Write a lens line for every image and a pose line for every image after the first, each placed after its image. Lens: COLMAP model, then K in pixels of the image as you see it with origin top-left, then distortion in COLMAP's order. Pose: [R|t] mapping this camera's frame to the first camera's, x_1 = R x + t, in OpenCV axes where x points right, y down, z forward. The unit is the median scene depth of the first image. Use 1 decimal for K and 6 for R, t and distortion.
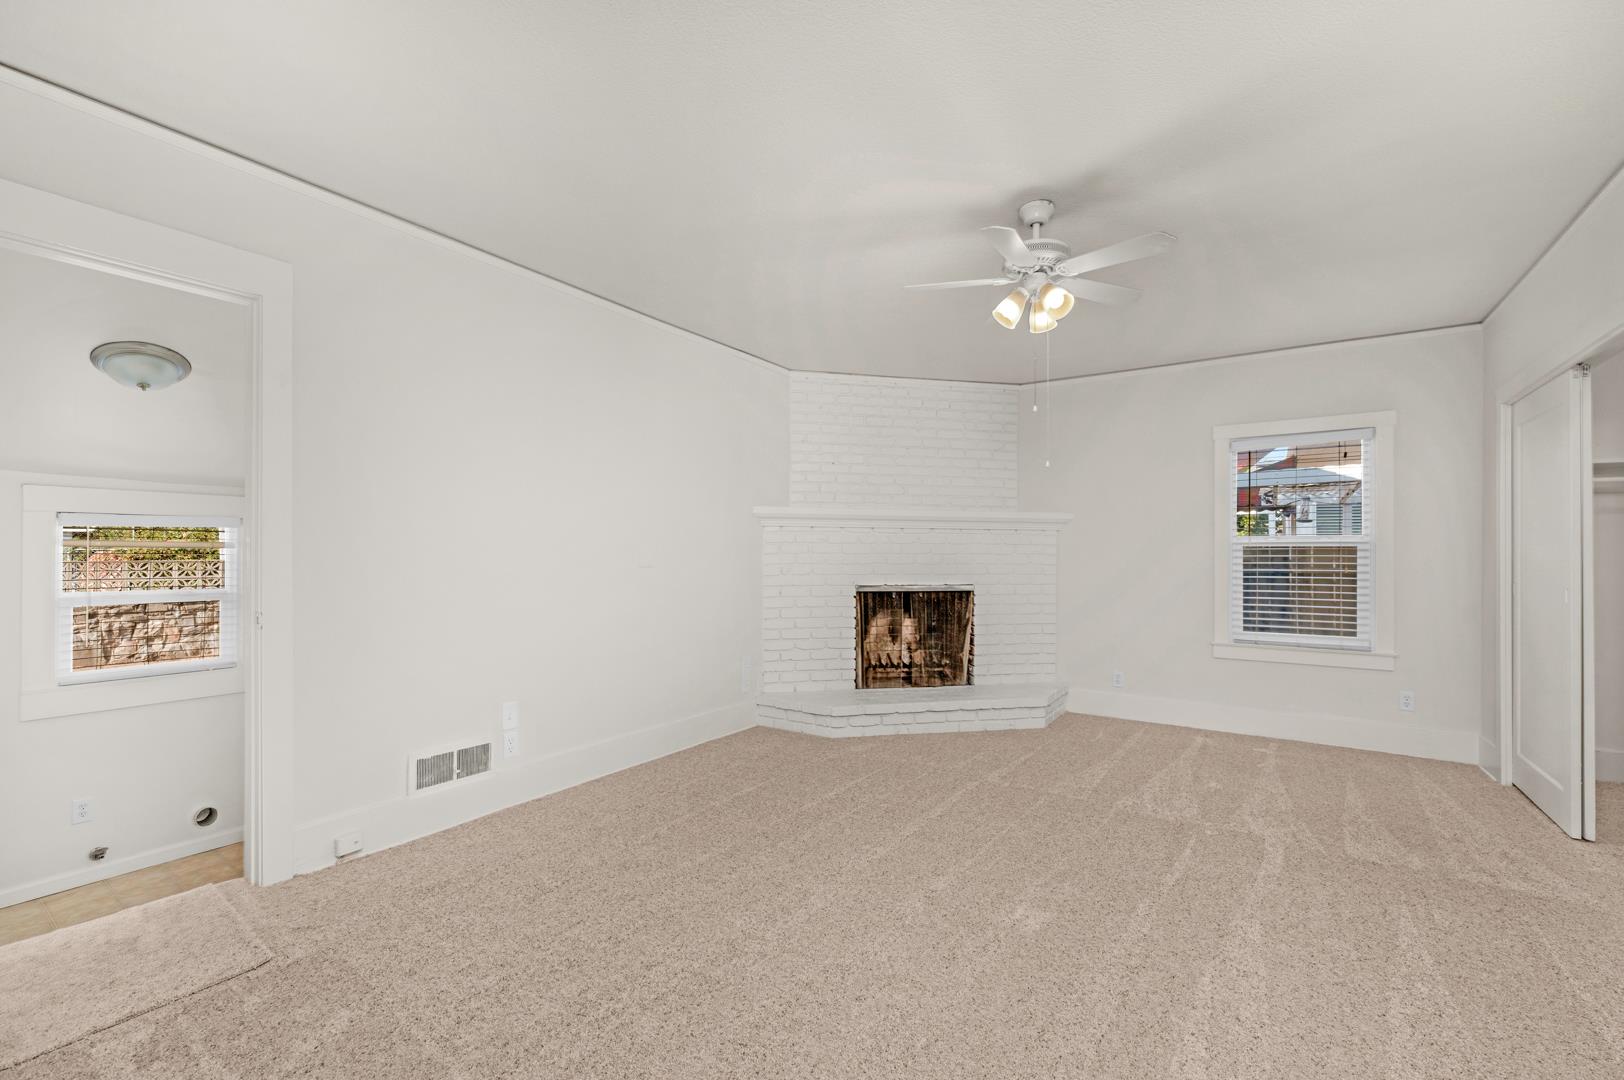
lens RADIAL K [[728.2, 0, 796.8], [0, 728.2, 542.9], [0, 0, 1]] dist [0.000739, -0.004455]
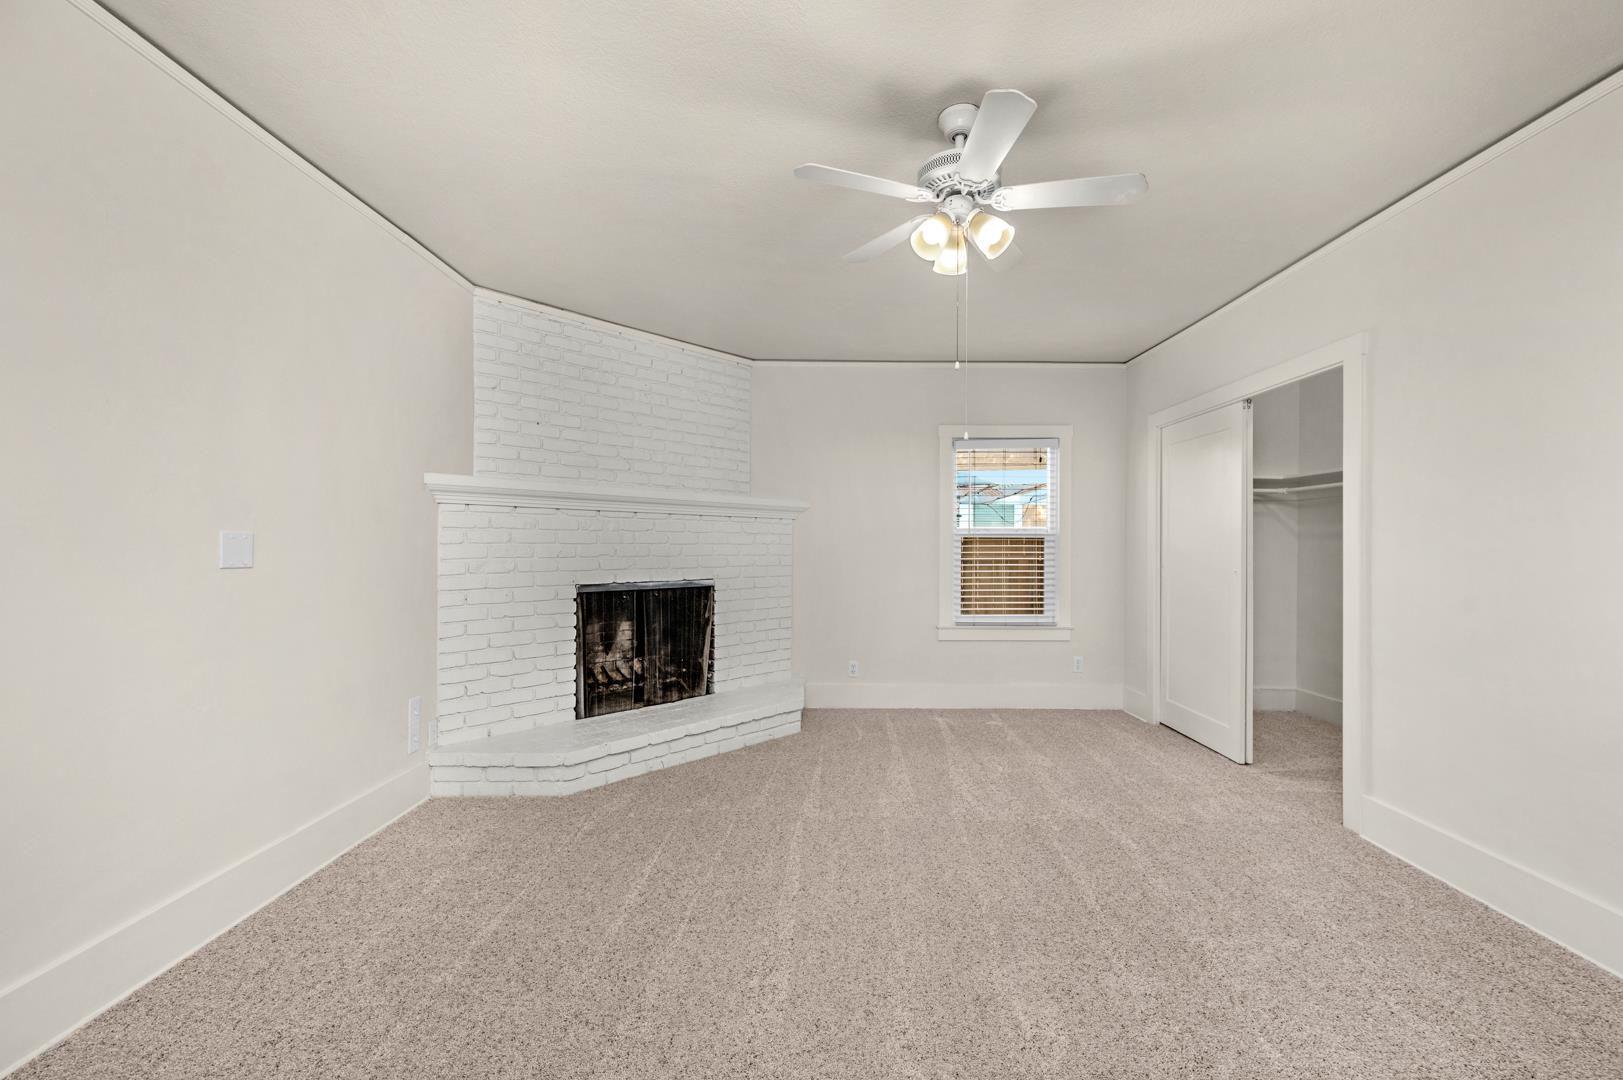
lens RADIAL K [[659.1, 0, 818.1], [0, 659.1, 542.6], [0, 0, 1]] dist [-0.001848, -0.000286]
pose [[0.795433, 0.000878, 0.606041, -0.150248], [-0.010655, 0.999865, 0.012535, 0.002627], [-0.605948, -0.016428, 0.795334, 0.322014]]
